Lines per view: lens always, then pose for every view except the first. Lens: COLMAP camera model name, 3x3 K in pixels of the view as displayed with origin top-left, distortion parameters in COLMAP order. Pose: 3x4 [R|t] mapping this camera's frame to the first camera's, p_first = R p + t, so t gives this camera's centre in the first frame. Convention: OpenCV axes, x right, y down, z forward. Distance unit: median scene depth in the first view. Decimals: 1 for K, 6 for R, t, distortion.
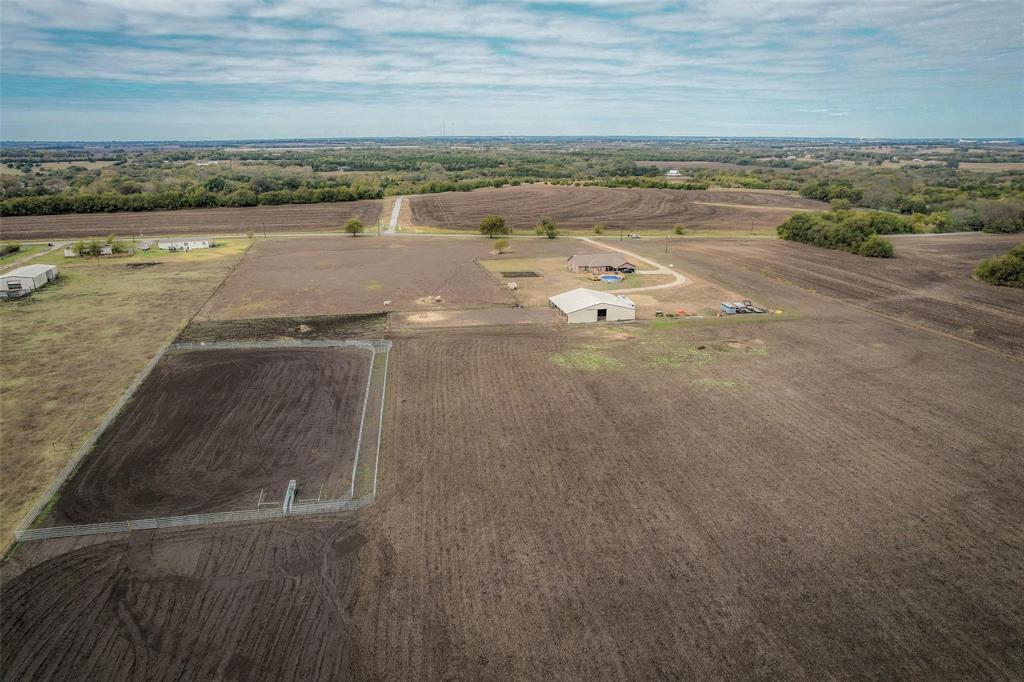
lens RADIAL K [[653.5, 0, 516.4], [0, 653.5, 341.2], [0, 0, 1]] dist [-0.076530, 0.064593]
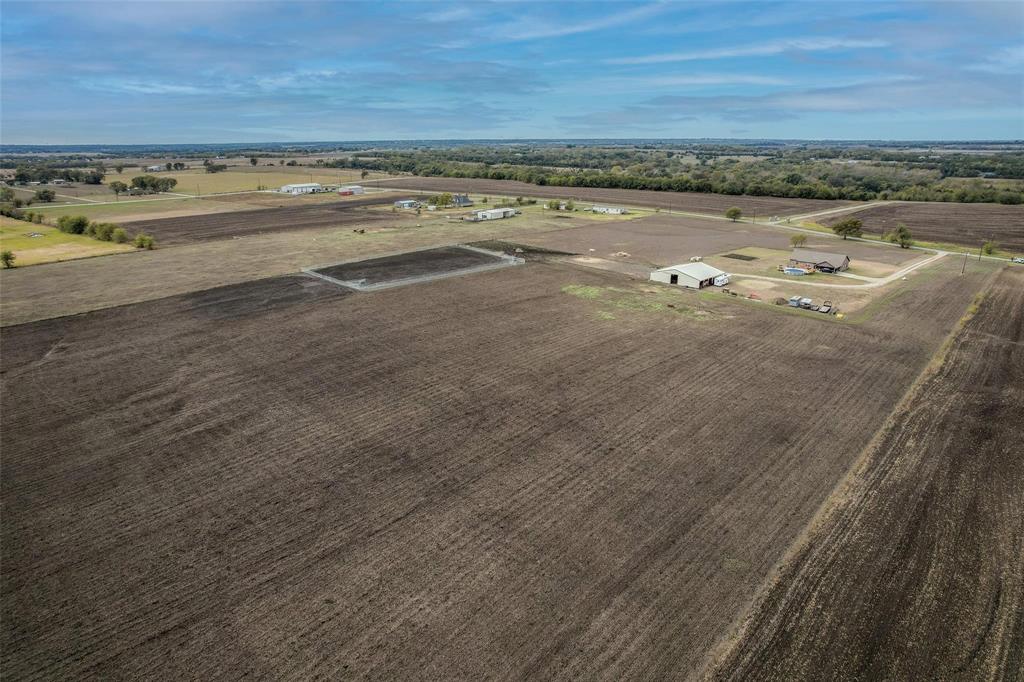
lens RADIAL K [[653.5, 0, 516.4], [0, 653.5, 341.2], [0, 0, 1]] dist [-0.076530, 0.064593]
pose [[0.546983, 0.252567, -0.798135, 0.406728], [-0.251400, 0.958954, 0.131167, -0.005297], [0.798504, 0.128905, 0.588027, 0.009418]]
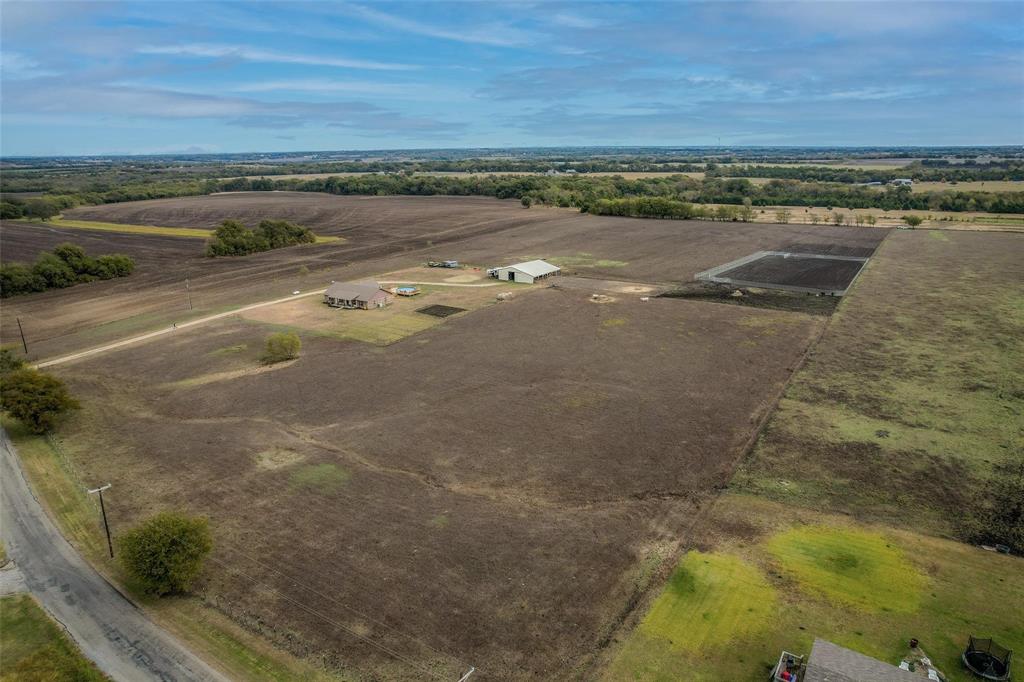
lens RADIAL K [[653.5, 0, 516.4], [0, 653.5, 341.2], [0, 0, 1]] dist [-0.076530, 0.064593]
pose [[-0.667674, -0.207041, 0.715084, -0.361003], [0.235940, 0.852181, 0.467033, -0.236796], [-0.706077, 0.480542, -0.520130, 0.751436]]
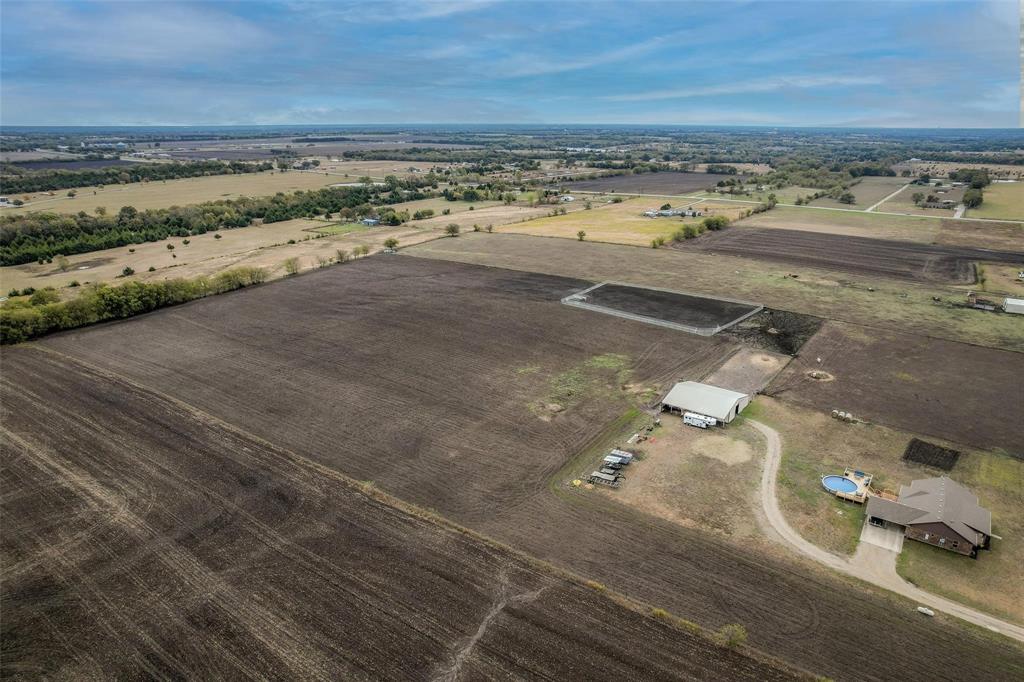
lens RADIAL K [[653.5, 0, 516.4], [0, 653.5, 341.2], [0, 0, 1]] dist [-0.076530, 0.064593]
pose [[-0.769886, 0.208186, -0.603269, 0.392892], [-0.192383, 0.825609, 0.530432, -0.257421], [0.608493, 0.524431, -0.595574, 0.581109]]
